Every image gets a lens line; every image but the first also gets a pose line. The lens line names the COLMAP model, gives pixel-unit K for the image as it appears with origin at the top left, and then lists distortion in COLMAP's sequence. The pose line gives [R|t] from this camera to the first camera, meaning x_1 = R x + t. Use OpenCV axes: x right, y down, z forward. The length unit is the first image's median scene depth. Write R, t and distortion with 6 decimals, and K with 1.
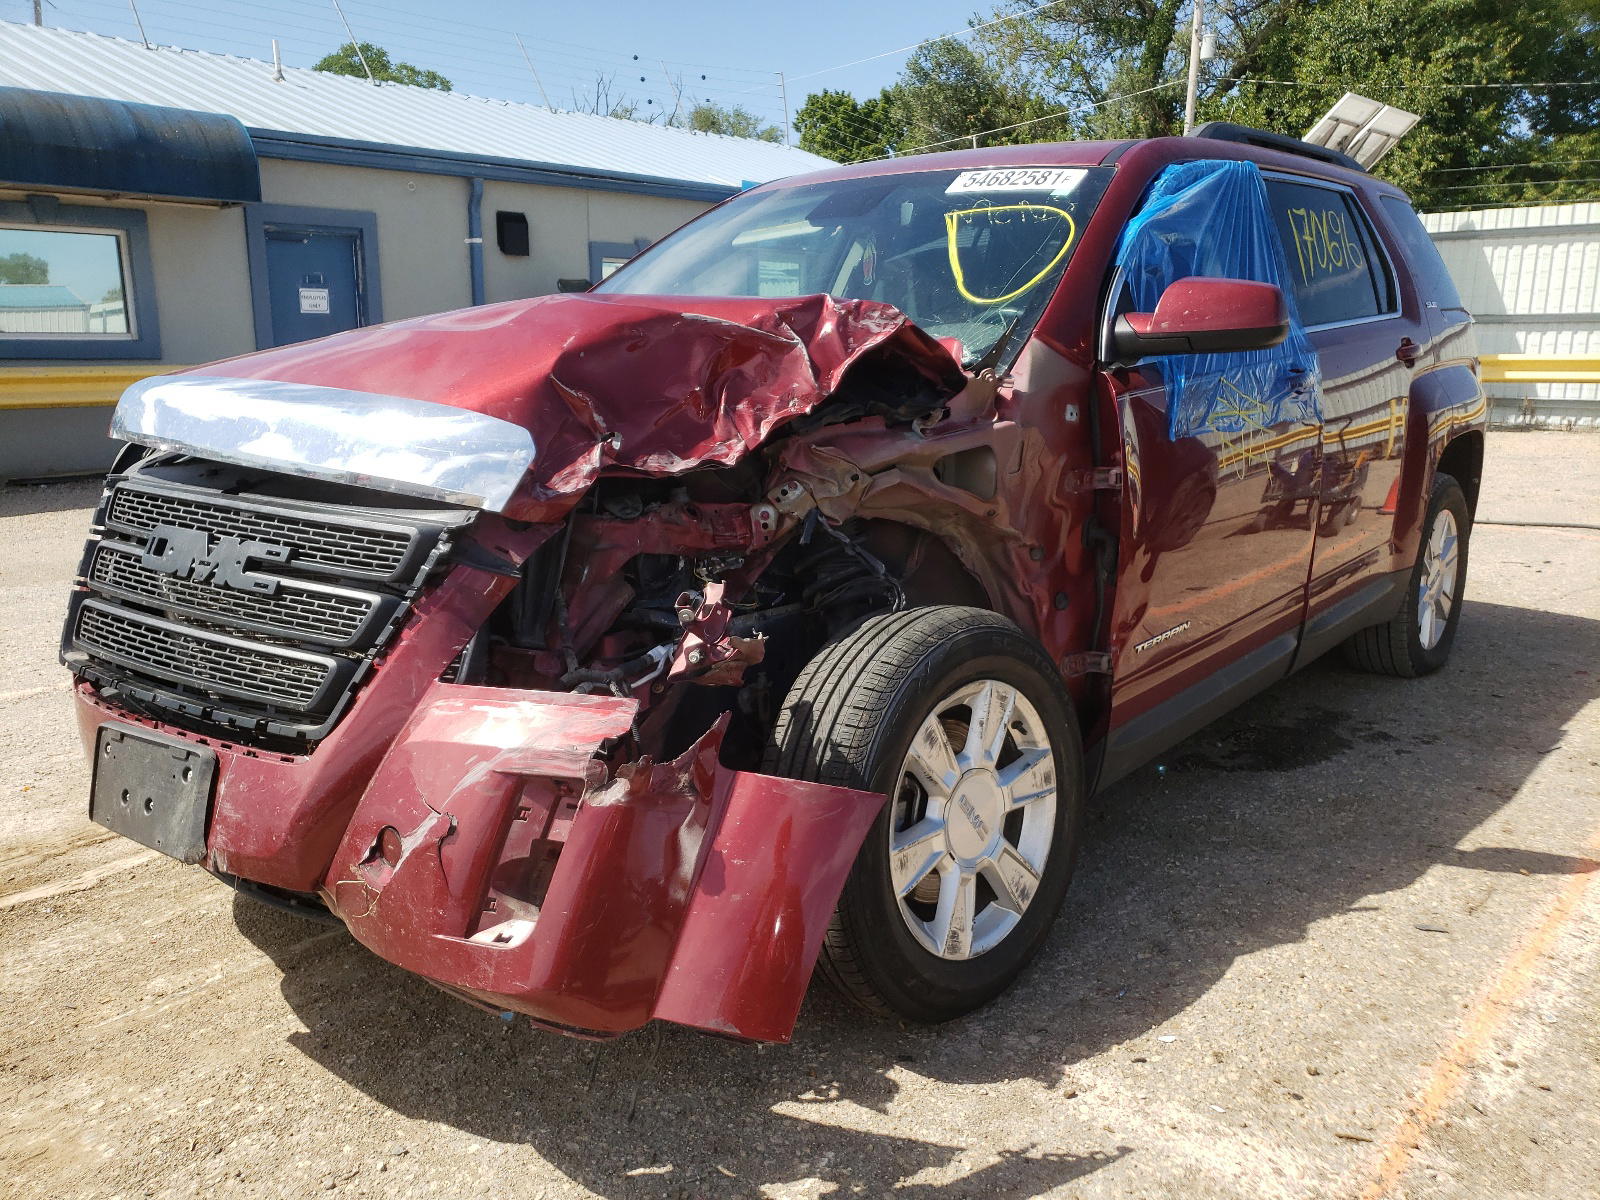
lens RADIAL K [[1223.9, 0, 794.5], [0, 1223.9, 587.5], [0, 0, 1]] dist [0.013808, 0.013486]
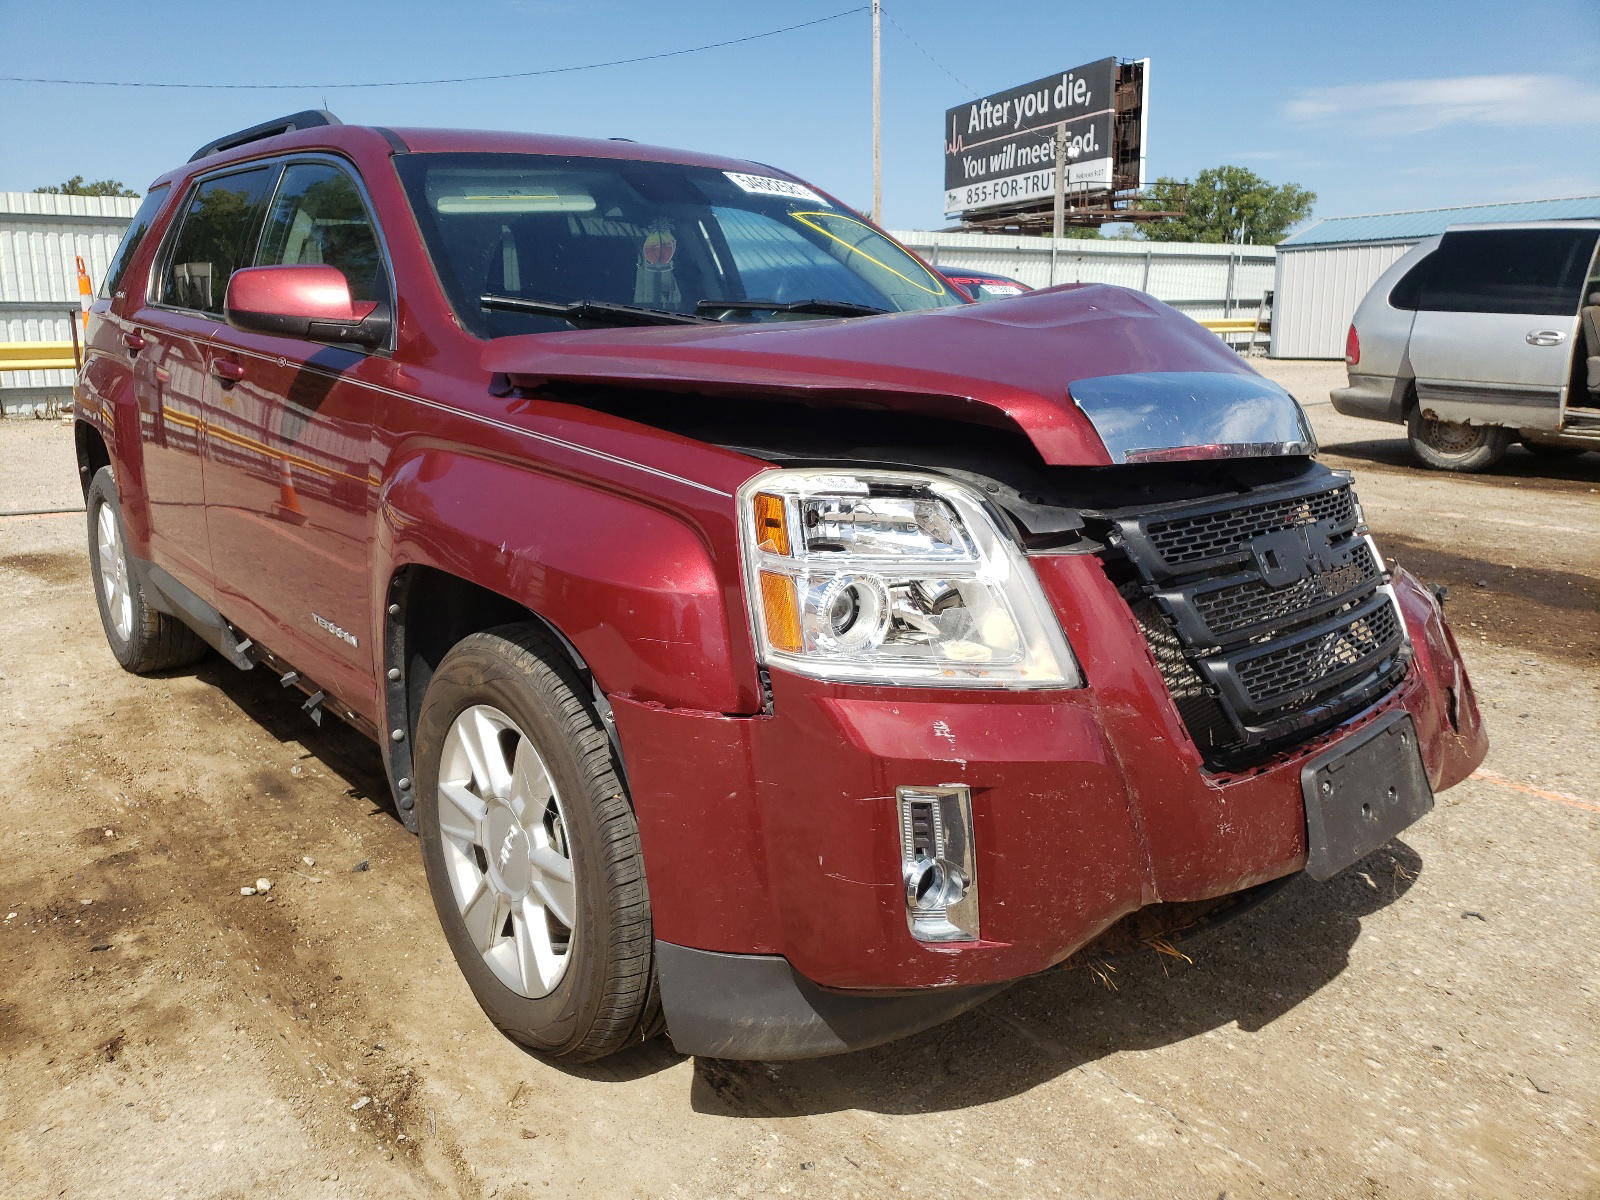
lens RADIAL K [[1223.9, 0, 794.5], [0, 1223.9, 587.5], [0, 0, 1]] dist [0.013808, 0.013486]
pose [[0.209639, -0.216535, 0.953501, -1.427431], [0.211763, 0.962080, 0.171925, -0.238652], [-0.954572, 0.165874, 0.247544, 1.101127]]
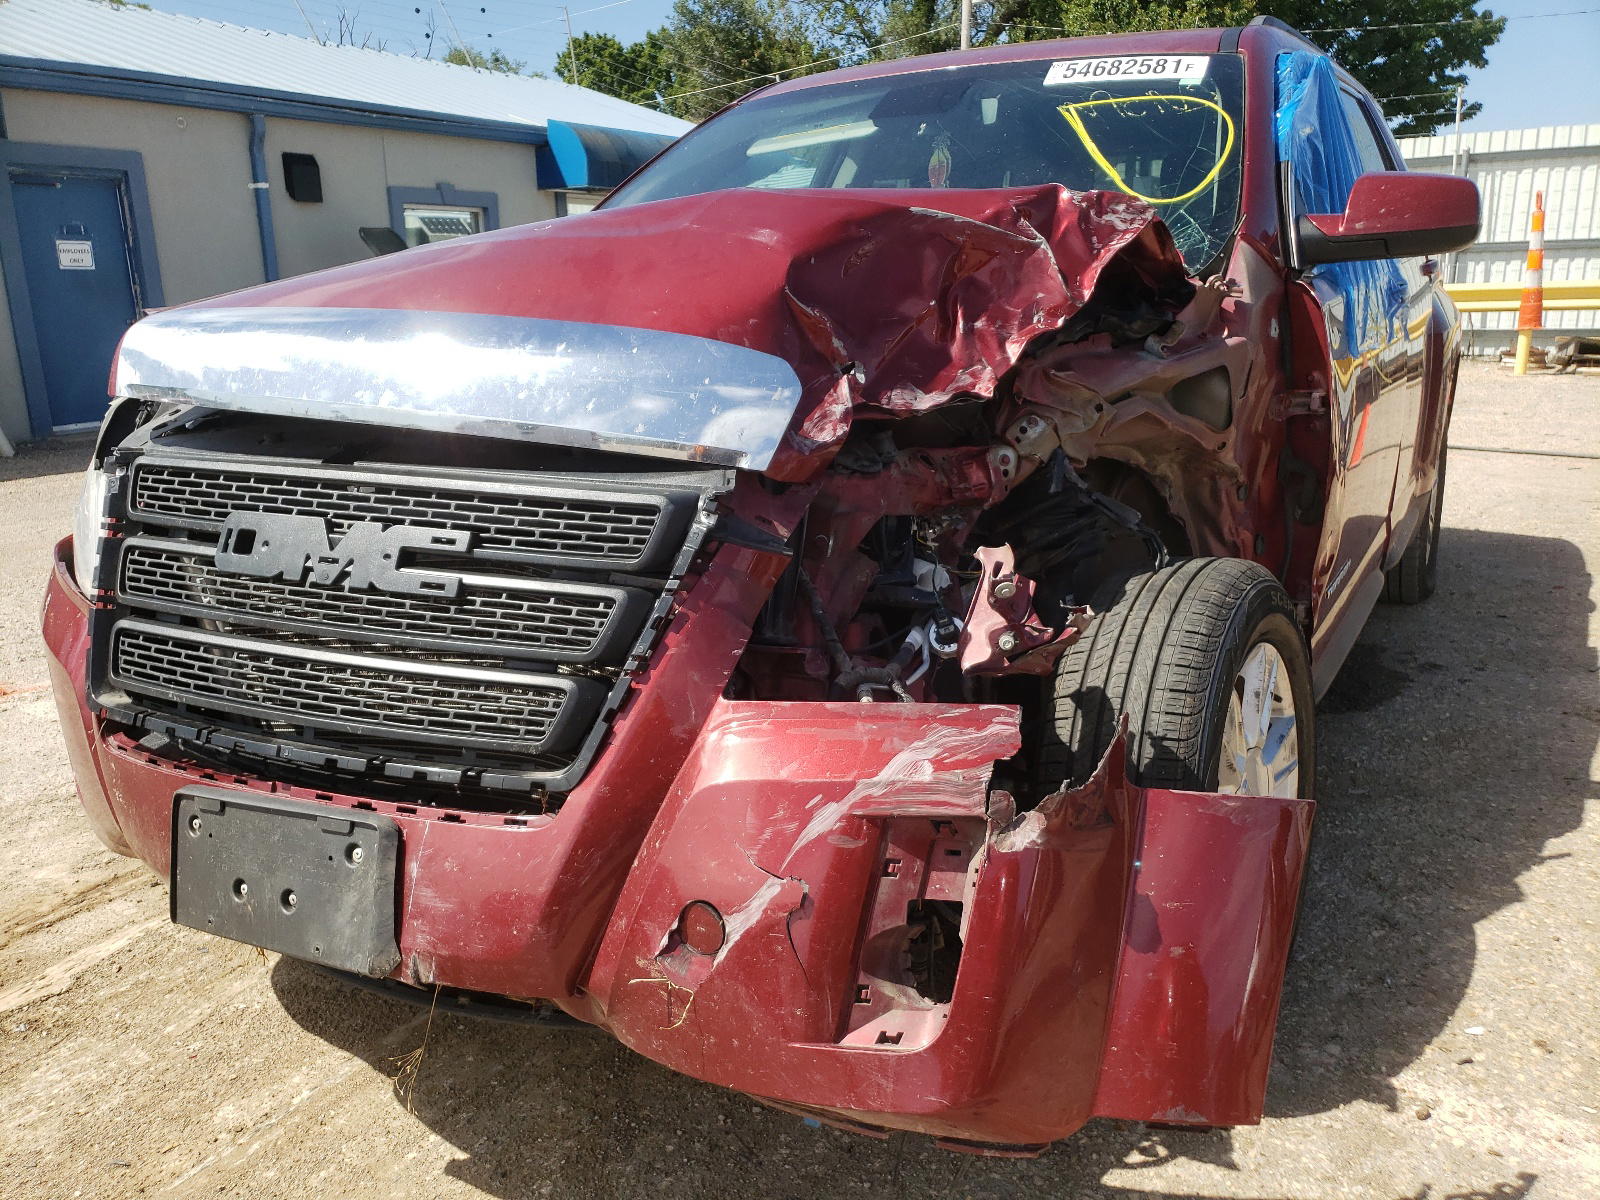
lens RADIAL K [[1234.6, 0, 800.0], [0, 1234.6, 600.0], [0, 0, 1]] dist [0.007542, 0.009844]
pose [[0.983477, -0.066350, 0.168438, -0.315852], [0.058874, 0.997062, 0.049004, -0.014961], [-0.171195, -0.038278, 0.984493, 0.222902]]
